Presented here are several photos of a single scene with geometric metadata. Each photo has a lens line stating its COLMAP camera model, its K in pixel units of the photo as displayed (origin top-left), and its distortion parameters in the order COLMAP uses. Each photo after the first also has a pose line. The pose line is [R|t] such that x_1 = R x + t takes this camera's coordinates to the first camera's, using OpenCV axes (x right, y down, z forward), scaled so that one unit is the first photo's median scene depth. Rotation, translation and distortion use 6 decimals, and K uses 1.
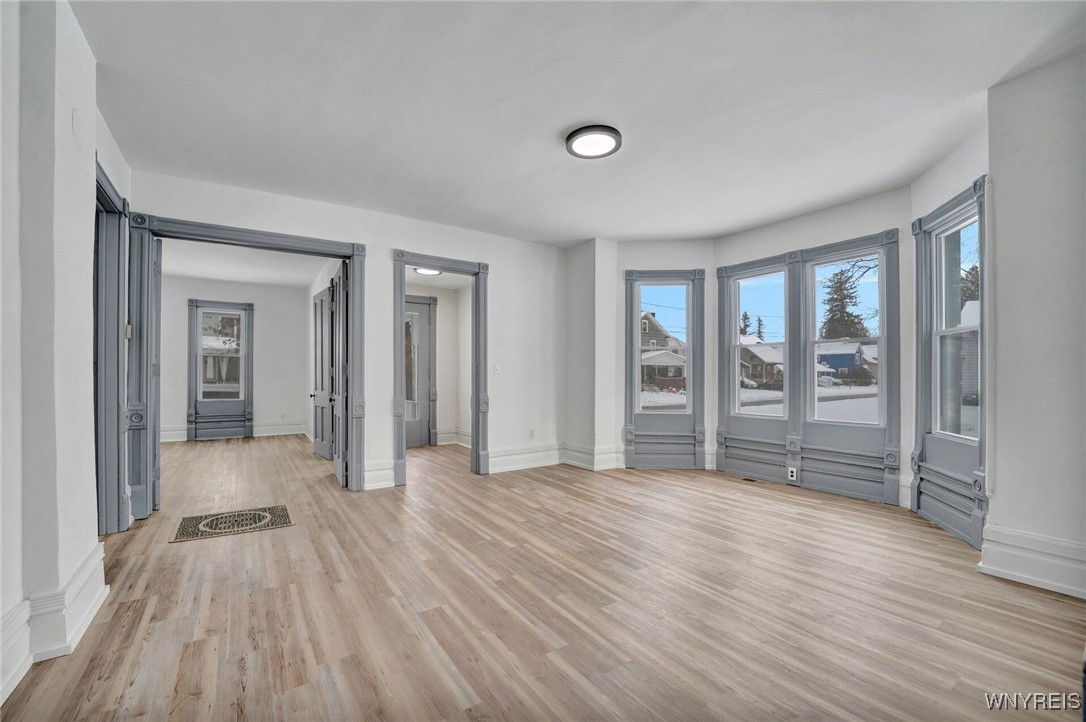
lens RADIAL K [[444.6, 0, 553.1], [0, 444.6, 372.1], [0, 0, 1]] dist [-0.021995, -0.000043]
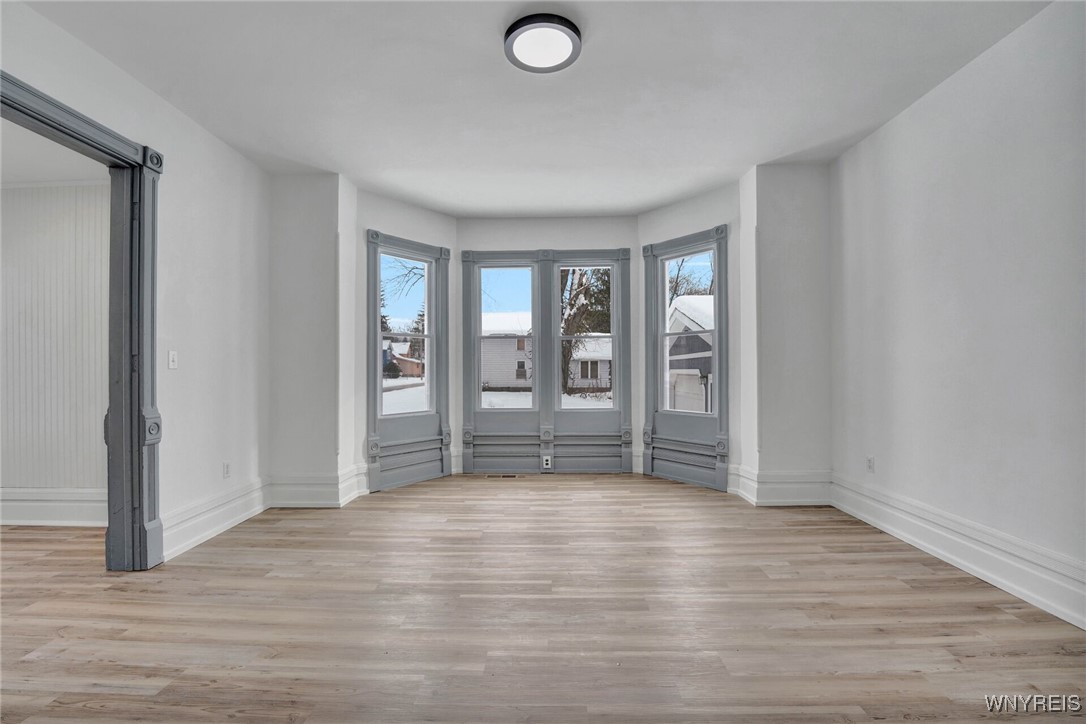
lens RADIAL K [[451.0, 0, 538.3], [0, 451.0, 363.8], [0, 0, 1]] dist [-0.018664, -0.000089]
pose [[0.593904, 0.001839, 0.804534, -0.361601], [0.002806, 0.999987, -0.004356, 0.002024], [-0.804531, 0.004845, 0.593891, 0.417441]]
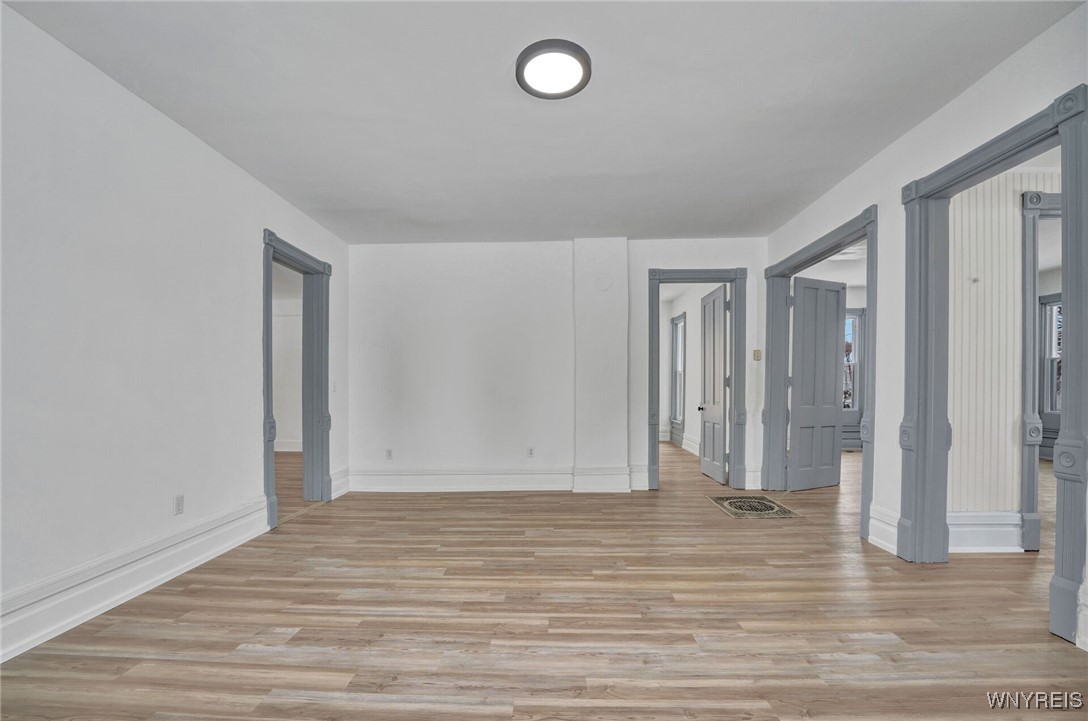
lens RADIAL K [[472.5, 0, 539.7], [0, 472.5, 390.3], [0, 0, 1]] dist [-0.022137, -0.000155]
pose [[-0.606436, 0.010299, -0.795065, 0.530598], [0.010708, 0.999931, 0.004785, 0.005323], [0.795060, -0.005612, -0.606505, 1.057572]]
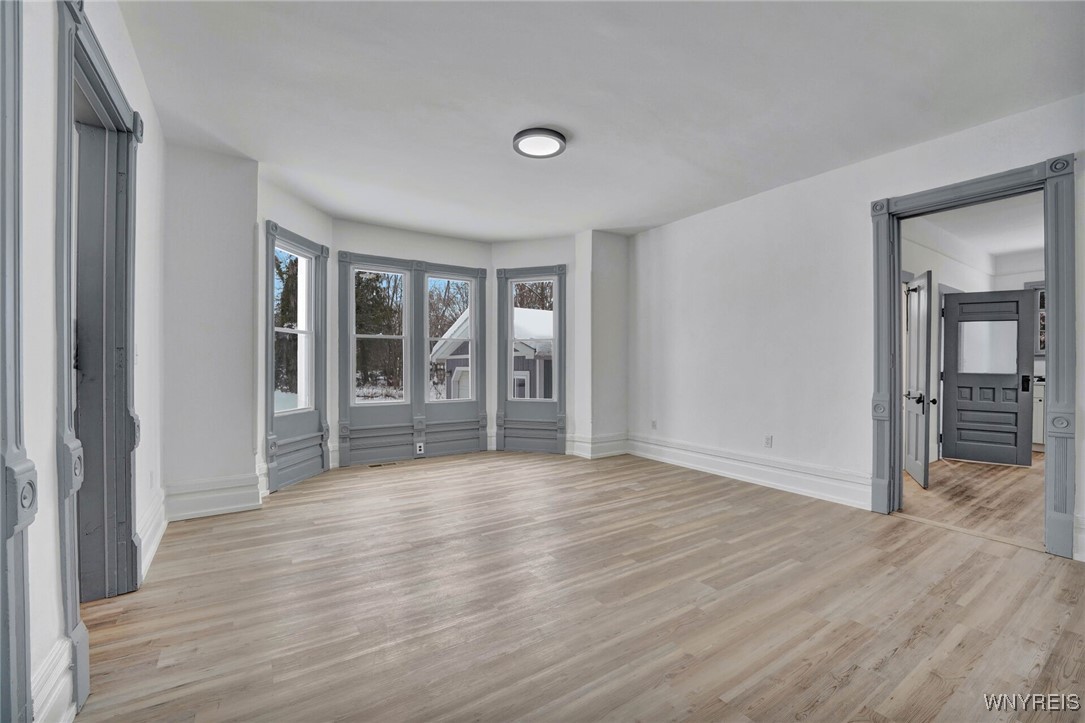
lens RADIAL K [[441.1, 0, 535.4], [0, 441.1, 366.1], [0, 0, 1]] dist [-0.019951, 0.000177]
pose [[0.046670, -0.004680, 0.998899, -0.688442], [-0.006191, 0.999968, 0.004974, 0.001005], [-0.998891, -0.006417, 0.046640, 0.696262]]
